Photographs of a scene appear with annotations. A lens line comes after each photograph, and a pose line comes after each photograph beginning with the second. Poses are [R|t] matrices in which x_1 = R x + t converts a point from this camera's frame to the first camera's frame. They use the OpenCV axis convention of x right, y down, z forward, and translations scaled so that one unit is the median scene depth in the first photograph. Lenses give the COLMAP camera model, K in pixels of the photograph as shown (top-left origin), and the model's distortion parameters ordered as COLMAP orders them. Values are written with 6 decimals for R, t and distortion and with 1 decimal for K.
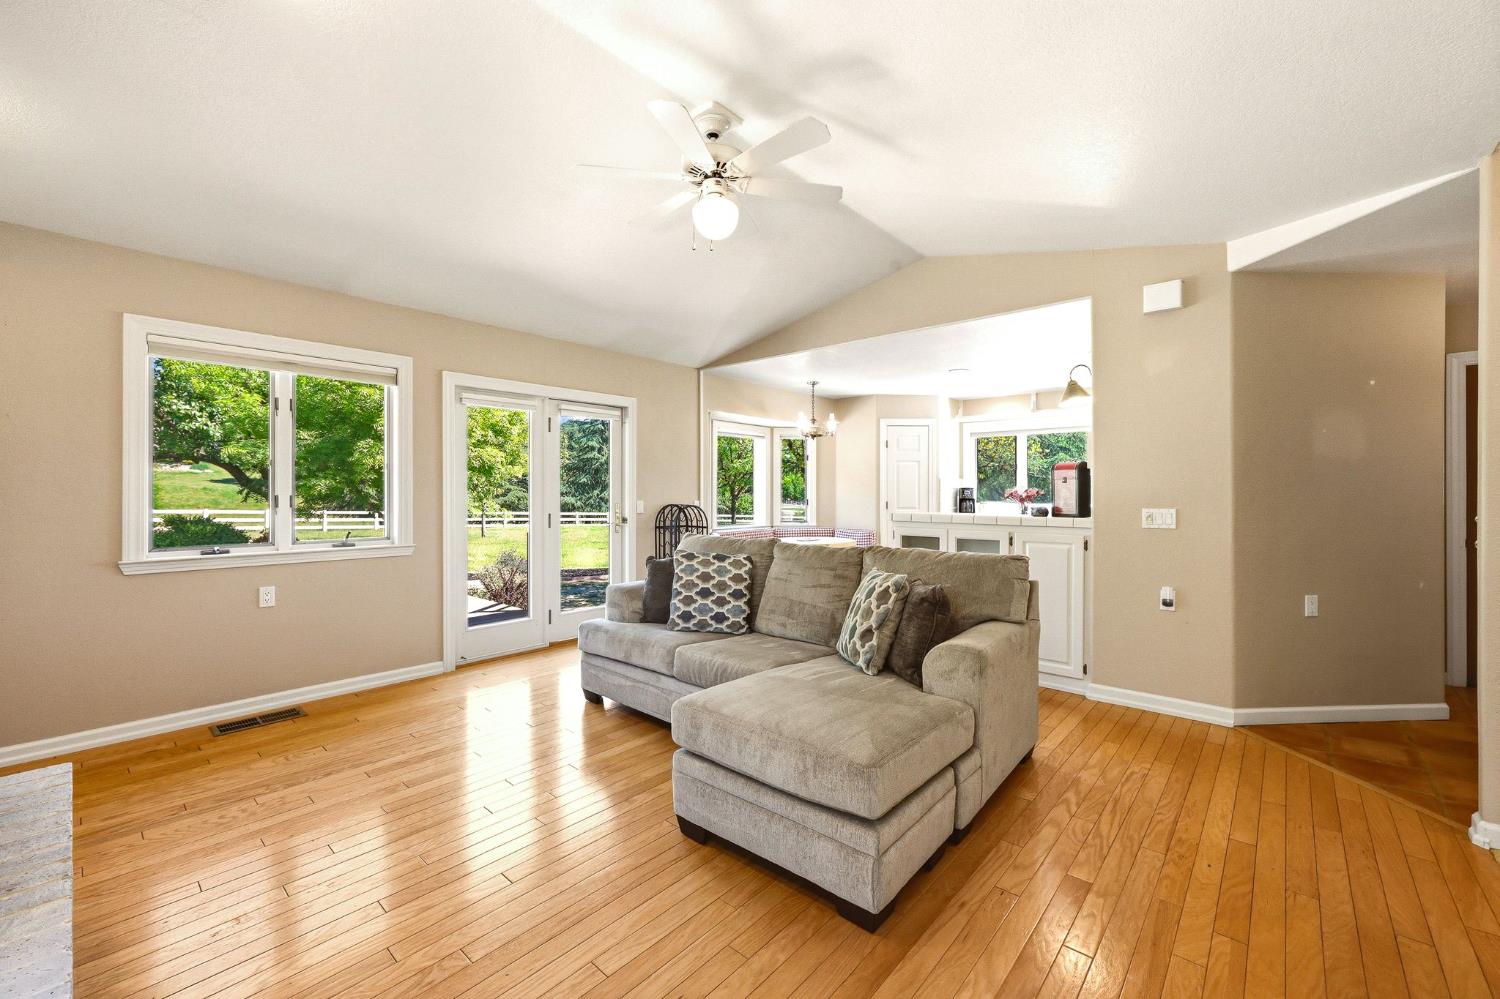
lens RADIAL K [[603.6, 0, 761.1], [0, 603.6, 494.3], [0, 0, 1]] dist [0.000934, 0.000081]
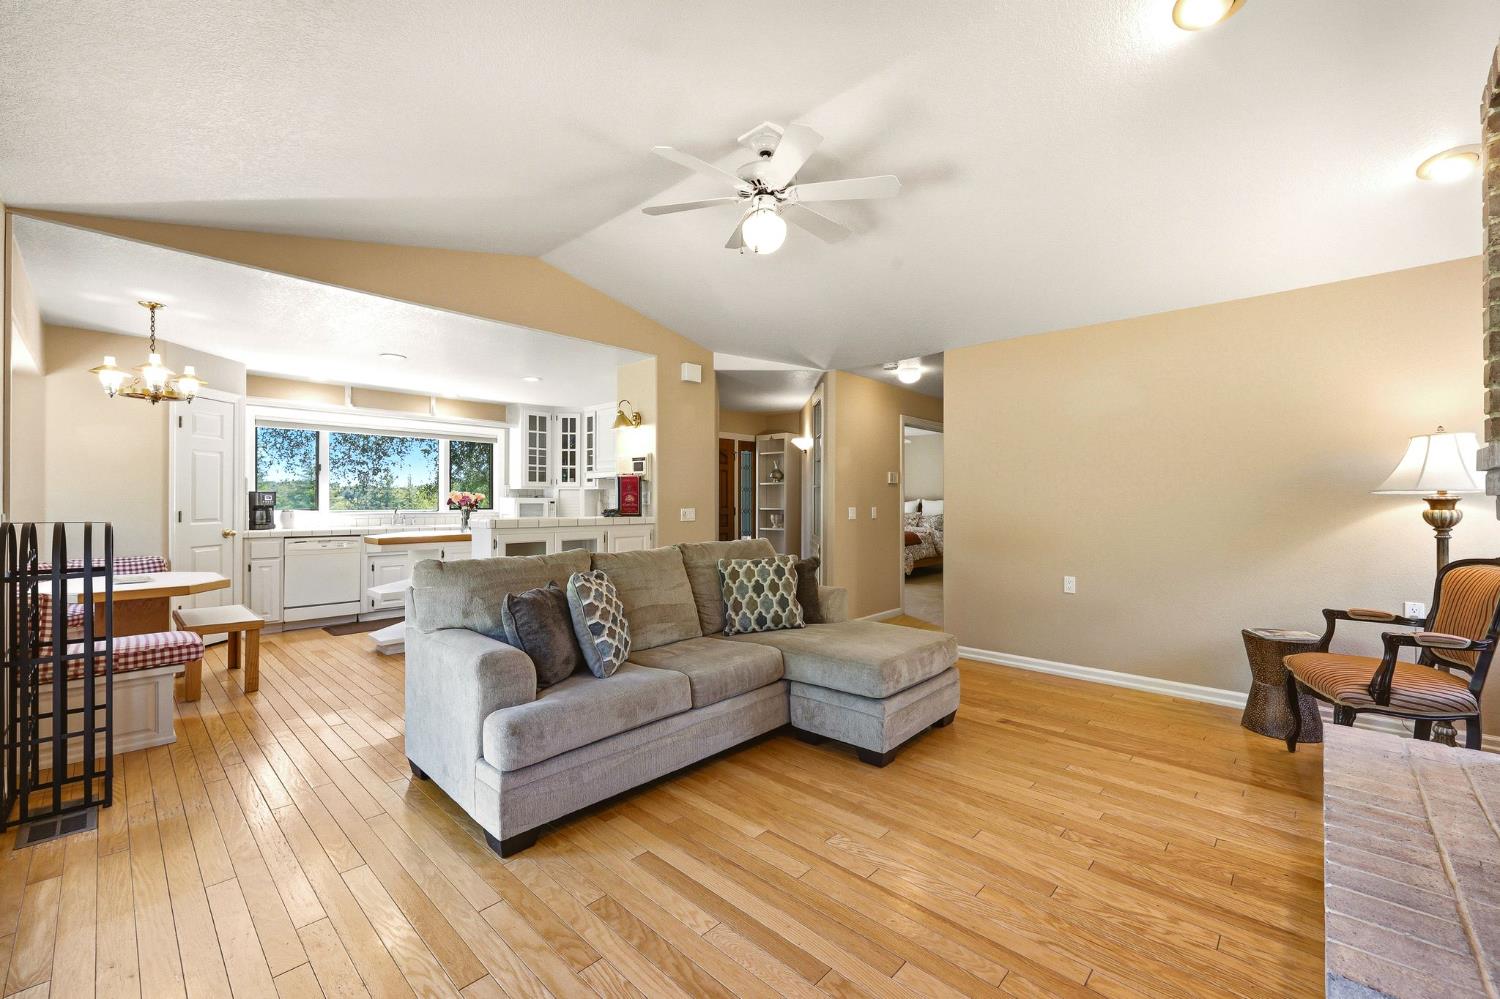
lens RADIAL K [[603.6, 0, 761.1], [0, 603.6, 494.3], [0, 0, 1]] dist [0.000934, 0.000081]
pose [[0.032157, 0.011361, 0.999418, -0.874043], [0.002007, 0.999933, -0.011432, 0.005733], [-0.999481, 0.002374, 0.032132, 0.756709]]
